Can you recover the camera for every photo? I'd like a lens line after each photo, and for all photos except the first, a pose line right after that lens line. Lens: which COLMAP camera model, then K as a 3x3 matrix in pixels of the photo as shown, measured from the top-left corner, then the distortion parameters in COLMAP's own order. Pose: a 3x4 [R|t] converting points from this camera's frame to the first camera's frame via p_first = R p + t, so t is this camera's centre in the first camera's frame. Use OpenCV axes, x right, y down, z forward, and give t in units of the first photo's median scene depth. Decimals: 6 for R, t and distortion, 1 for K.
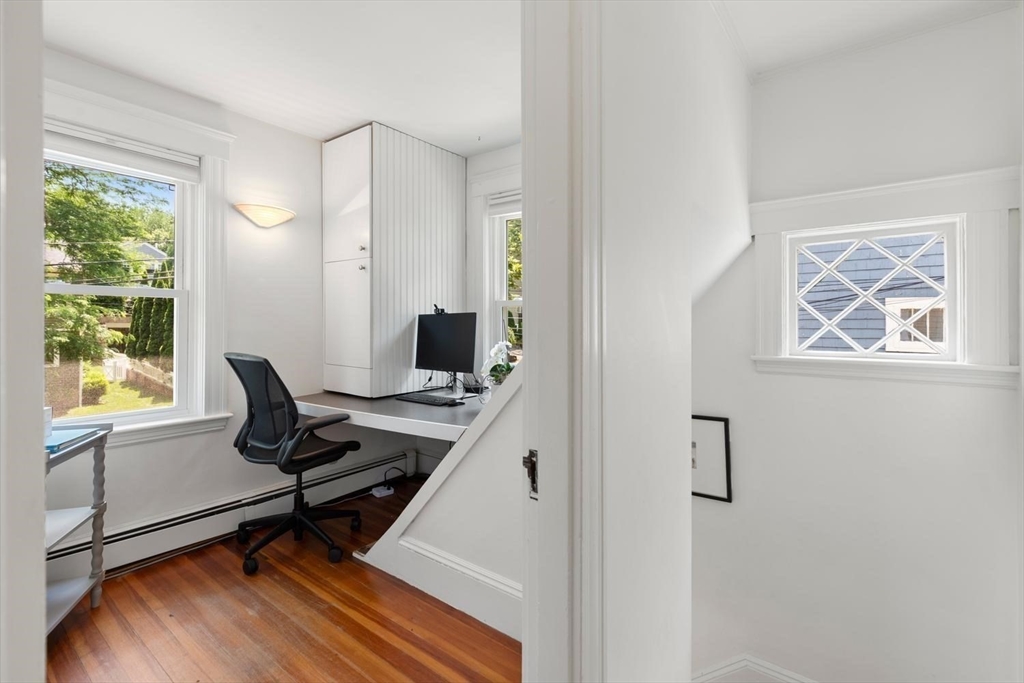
lens RADIAL K [[461.5, 0, 512.5], [0, 461.5, 318.3], [0, 0, 1]] dist [0.001657, 0.000232]
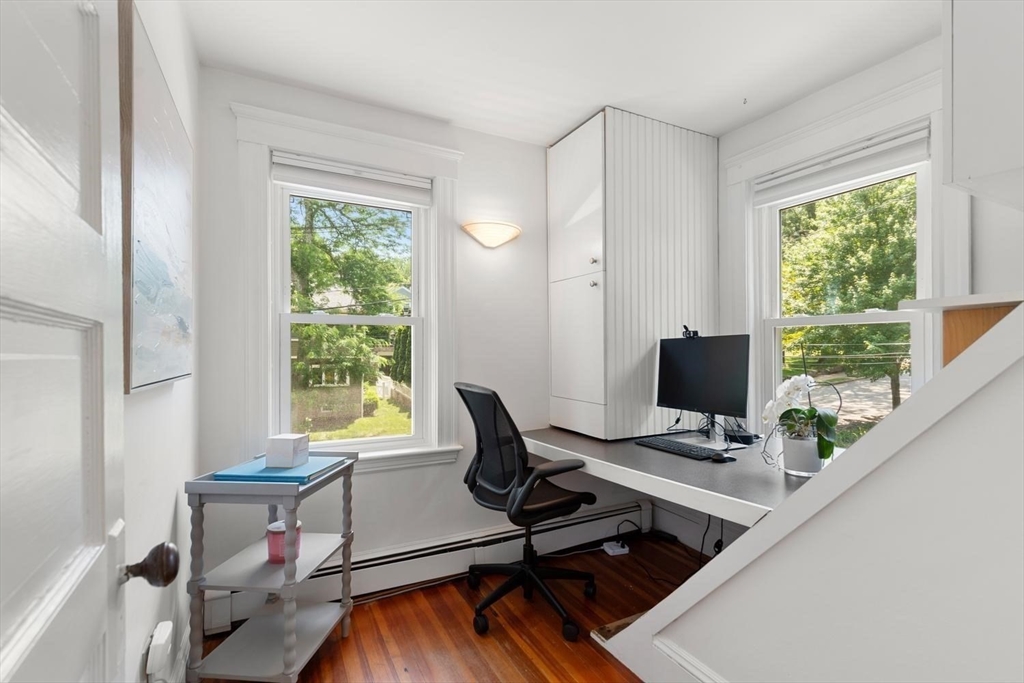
lens RADIAL K [[467.0, 0, 513.8], [0, 467.0, 337.8], [0, 0, 1]] dist [0.014996, -0.000049]
pose [[0.904916, -0.016422, -0.425272, -0.097292], [0.009182, 0.999776, -0.019069, 0.003087], [0.425490, 0.013351, 0.904864, 0.168541]]
